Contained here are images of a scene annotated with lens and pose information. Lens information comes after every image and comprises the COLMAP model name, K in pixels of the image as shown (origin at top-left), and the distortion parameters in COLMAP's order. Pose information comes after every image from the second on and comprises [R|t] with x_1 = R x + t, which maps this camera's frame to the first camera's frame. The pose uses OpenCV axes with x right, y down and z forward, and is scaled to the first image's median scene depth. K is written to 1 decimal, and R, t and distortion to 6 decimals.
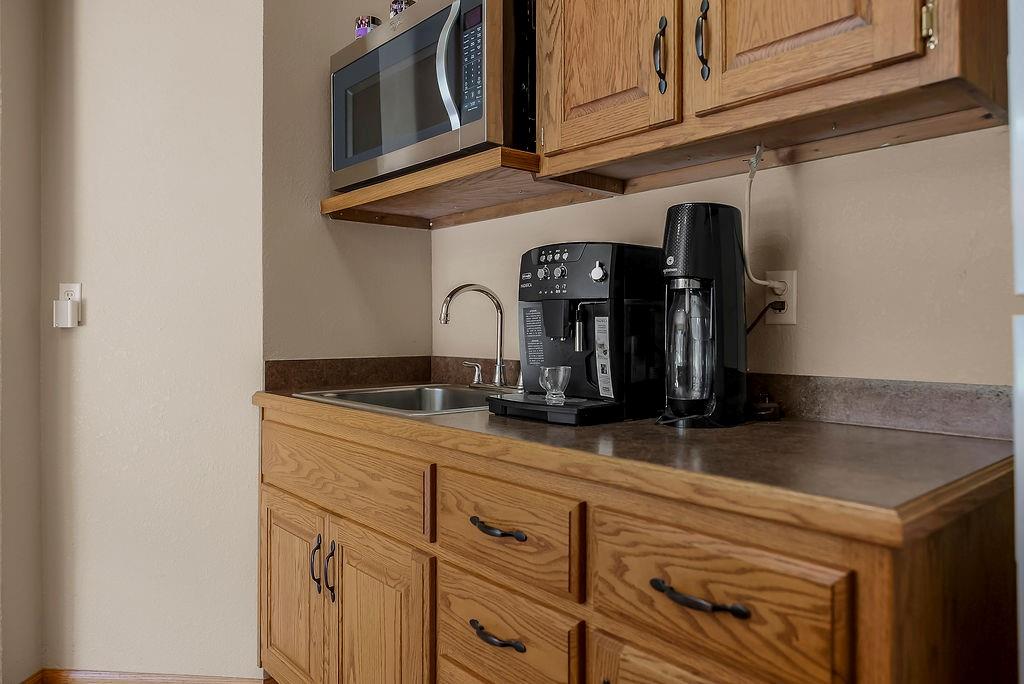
lens RADIAL K [[681.1, 0, 511.2], [0, 681.1, 327.1], [0, 0, 1]] dist [0.001406, 0.000234]
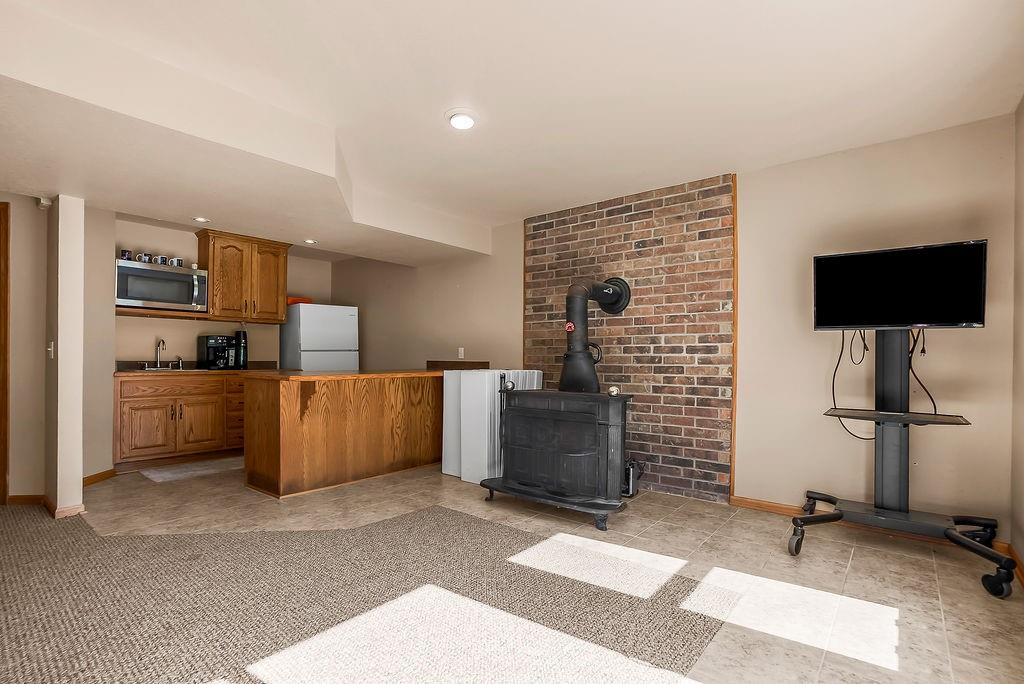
lens RADIAL K [[492.7, 0, 513.7], [0, 492.7, 355.3], [0, 0, 1]] dist [0.001637, 0.000340]
pose [[-0.165138, 0.006874, 0.986246, -3.903951], [-0.010010, 0.999913, -0.008645, 0.035828], [-0.986220, -0.011300, -0.165055, -0.526943]]
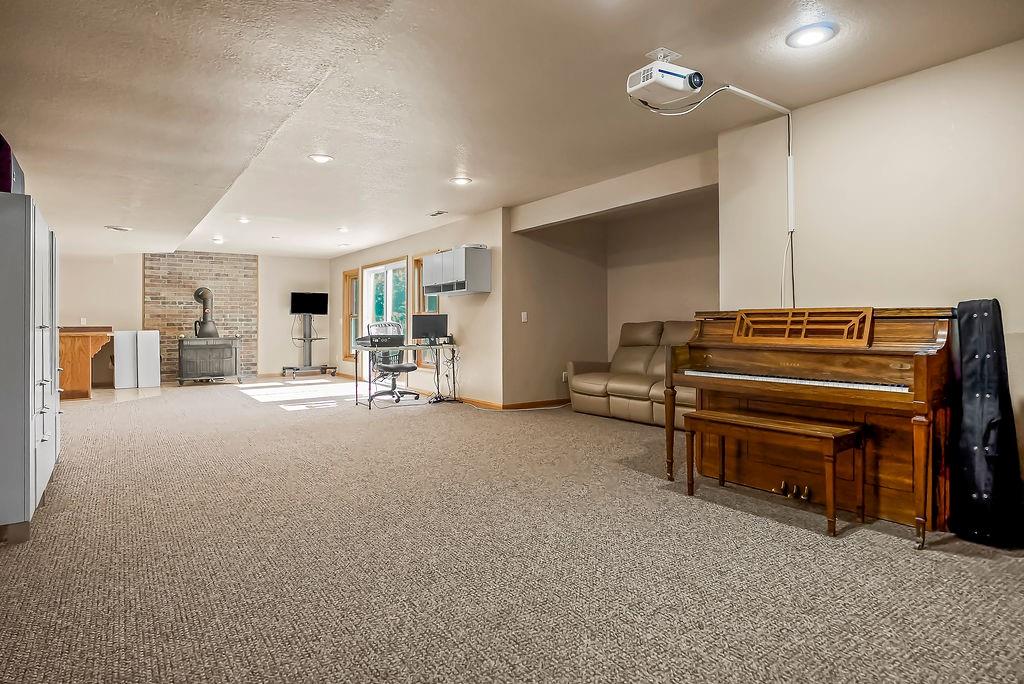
lens RADIAL K [[573.9, 0, 511.6], [0, 573.9, 322.9], [0, 0, 1]] dist [-0.000787, -0.000270]
pose [[-0.995353, 0.009470, 0.095828, -5.879441], [0.008899, 0.999940, -0.006387, 0.094975], [-0.095883, -0.005505, -0.995377, 5.546995]]
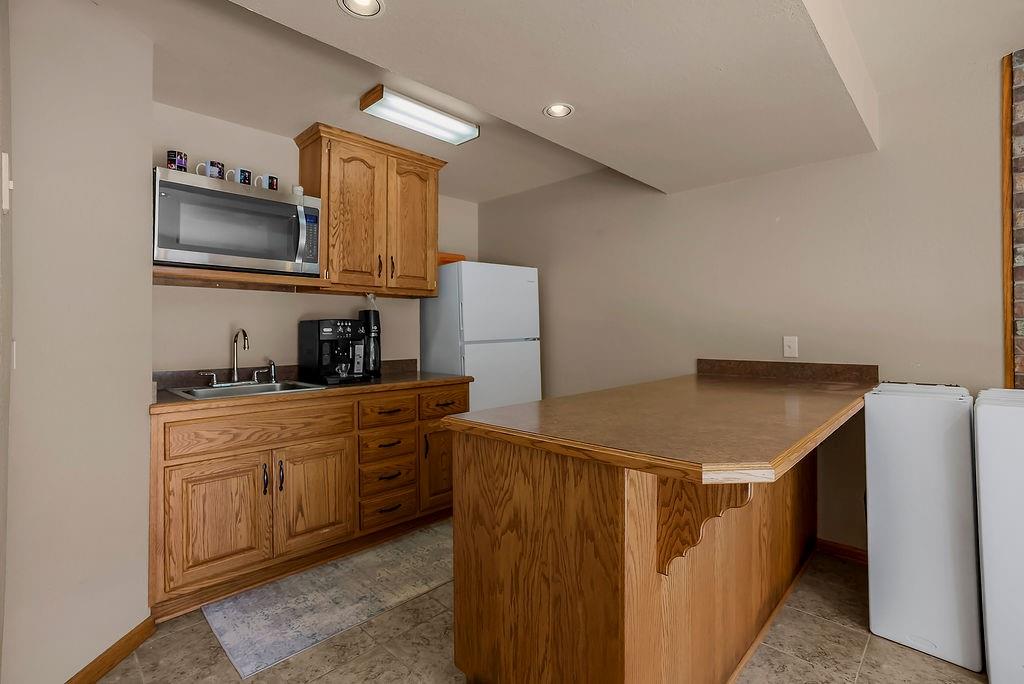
lens RADIAL K [[478.3, 0, 509.9], [0, 478.3, 323.2], [0, 0, 1]] dist [-0.011932, 0.000294]
pose [[-0.085762, 0.018881, 0.996137, -1.919520], [0.002185, 0.999822, -0.018763, -0.067754], [-0.996313, 0.000567, -0.085788, 0.503816]]
